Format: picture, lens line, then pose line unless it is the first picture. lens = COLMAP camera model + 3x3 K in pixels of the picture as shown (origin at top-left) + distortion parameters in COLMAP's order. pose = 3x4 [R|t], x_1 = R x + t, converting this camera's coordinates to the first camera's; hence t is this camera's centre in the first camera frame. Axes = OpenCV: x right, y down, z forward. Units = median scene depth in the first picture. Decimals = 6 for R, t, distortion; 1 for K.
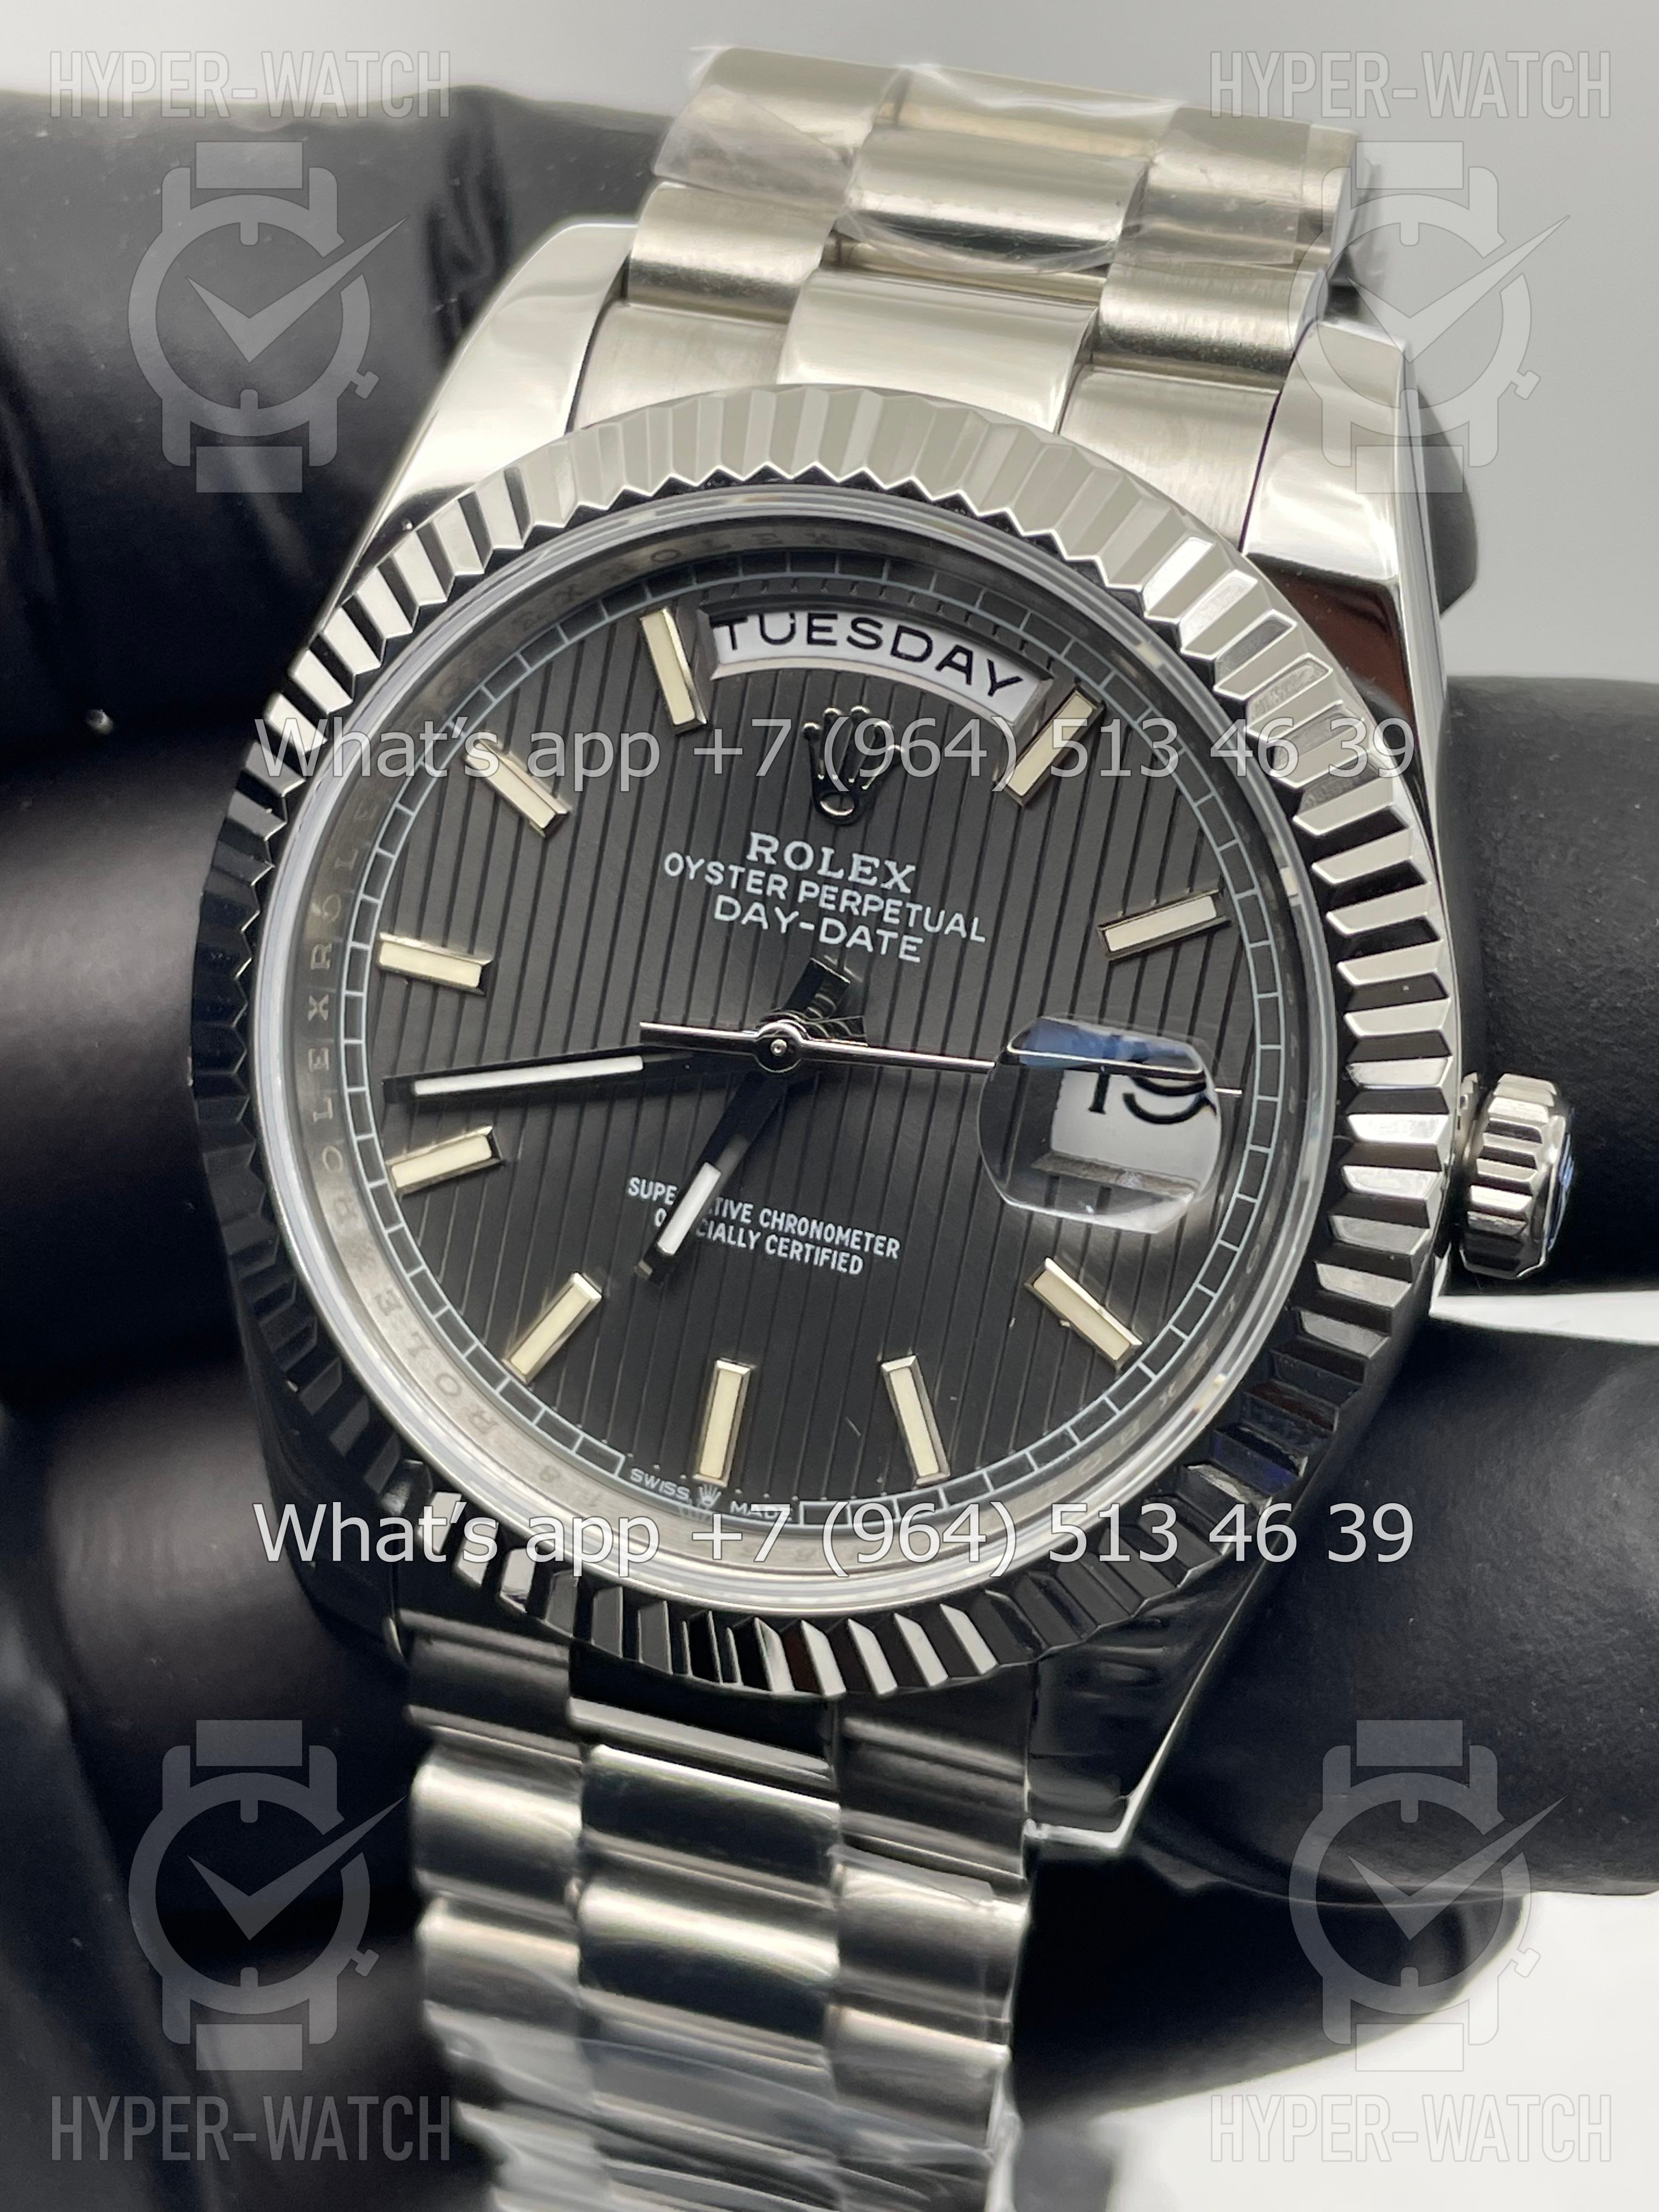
lens RADIAL K [[3480.8, 0, 821.3], [0, 3480.8, 1101.5], [0, 0, 1]] dist [0.001287, 0.000000]
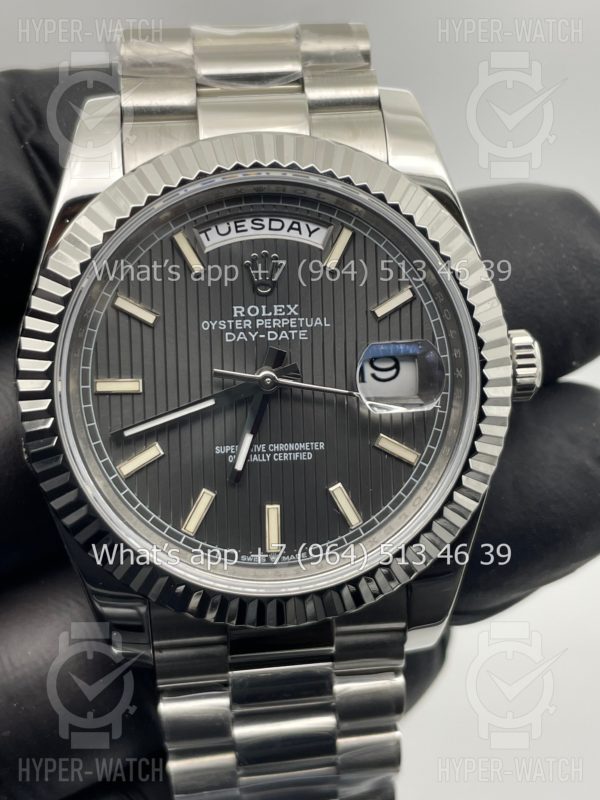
lens RADIAL K [[1194.1, 0, 304.2], [0, 1194.1, 398.8], [0, 0, 1]] dist [0.038138, 0.000000]
pose [[0.913073, -0.235229, 0.333115, -0.288926], [0.253453, 0.967277, -0.011677, 0.014594], [-0.319468, 0.095091, 0.942814, 0.135511]]
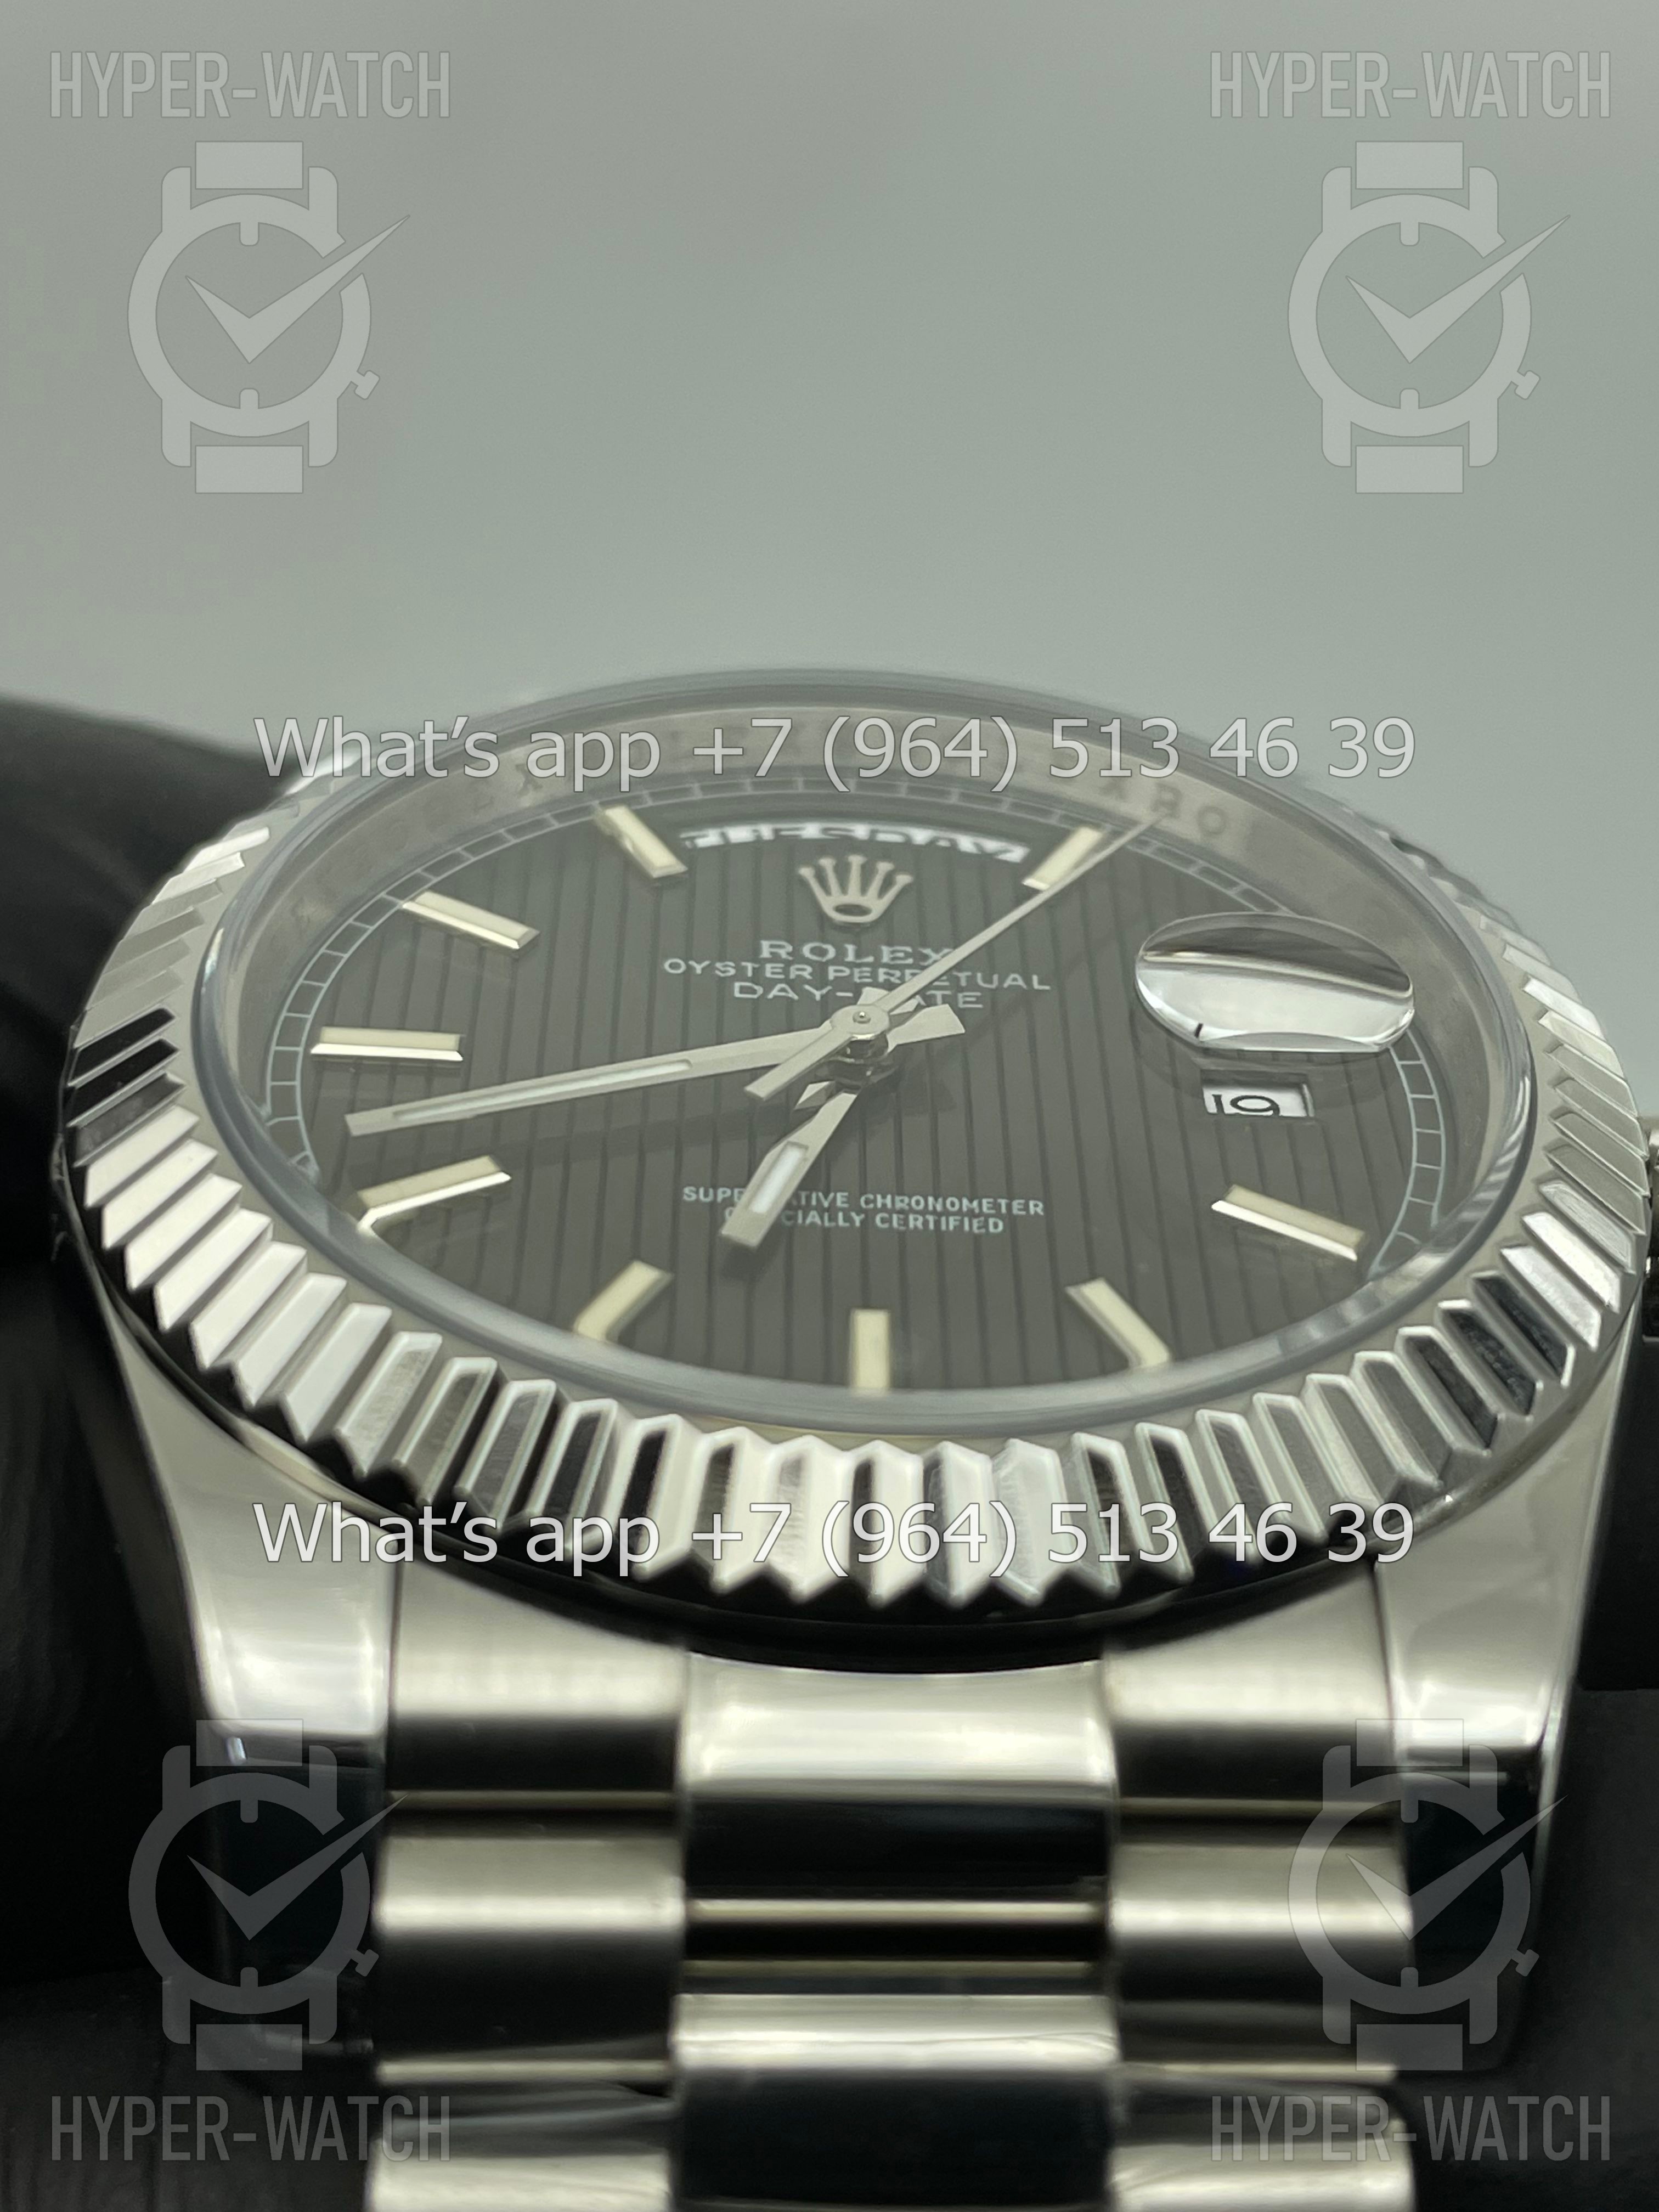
lens RADIAL K [[3480.8, 0, 837.0], [0, 3480.8, 1106.1], [0, 0, 1]] dist [0.001287, 0.000000]
pose [[0.925272, 0.149176, 0.348738, -0.304823], [0.233093, 0.501695, -0.833049, 0.687469], [-0.299231, 0.852085, 0.429432, 0.648941]]
